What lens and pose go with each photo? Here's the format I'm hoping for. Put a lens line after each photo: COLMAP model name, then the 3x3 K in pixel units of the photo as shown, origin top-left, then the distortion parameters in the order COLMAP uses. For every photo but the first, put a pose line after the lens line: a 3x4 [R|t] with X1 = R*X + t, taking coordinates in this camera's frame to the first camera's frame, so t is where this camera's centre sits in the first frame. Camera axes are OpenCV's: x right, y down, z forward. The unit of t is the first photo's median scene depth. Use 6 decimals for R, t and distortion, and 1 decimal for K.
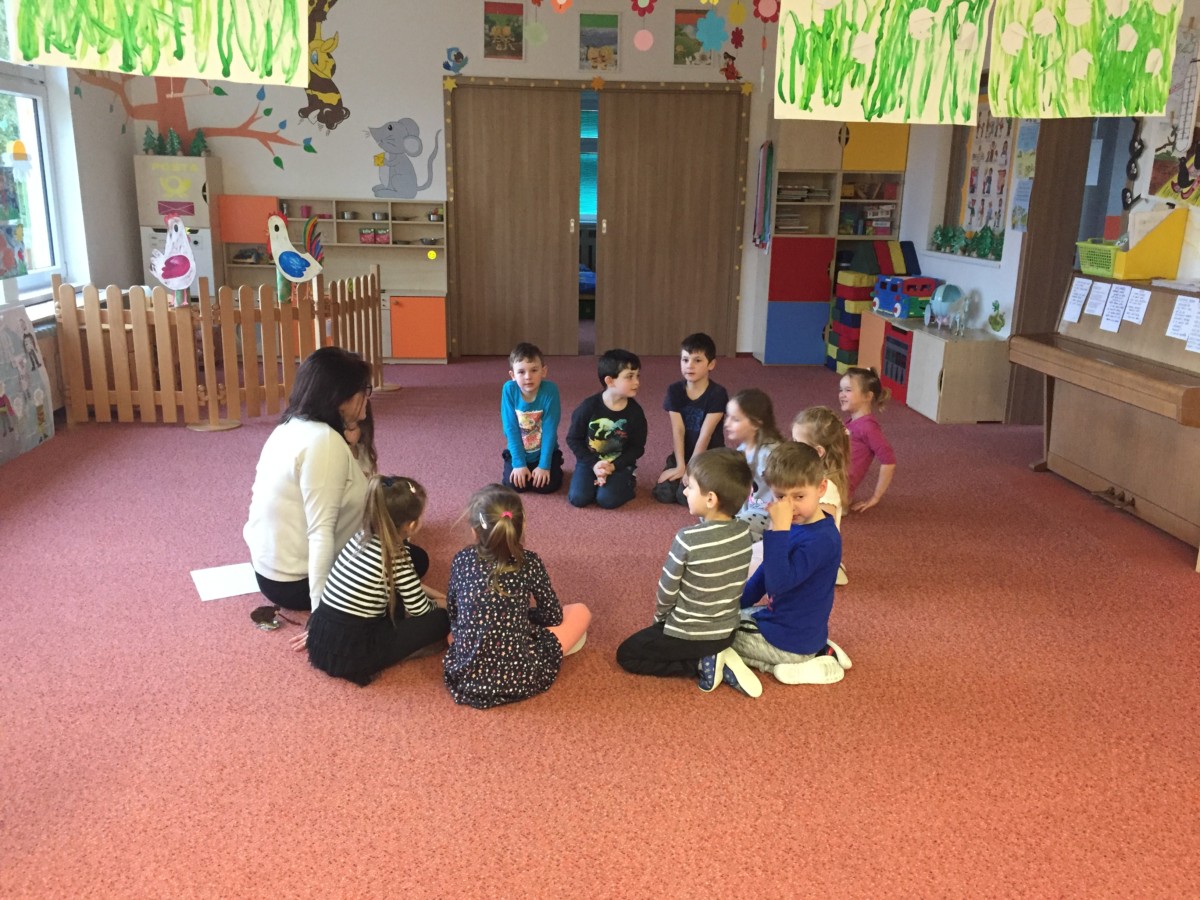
lens RADIAL K [[1022.7, 0, 600.9], [0, 1022.7, 448.9], [0, 0, 1]] dist [0.090062, -0.122142]
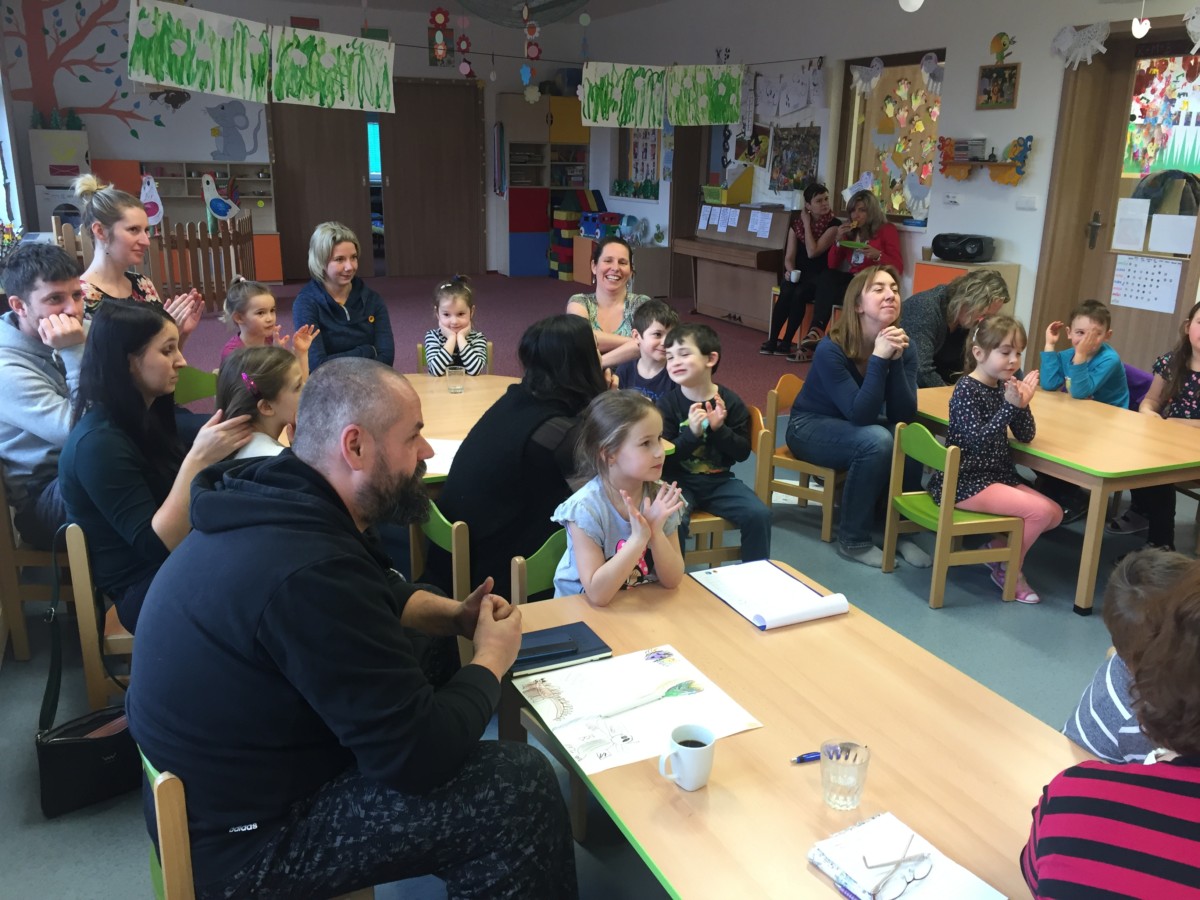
lens RADIAL K [[1022.7, 0, 600.7], [0, 1022.7, 446.3], [0, 0, 1]] dist [0.090062, -0.122142]
pose [[0.938596, -0.097409, 0.330982, -0.354354], [0.086491, 0.995115, 0.047596, 0.155996], [-0.334002, -0.016047, 0.942436, -0.659330]]
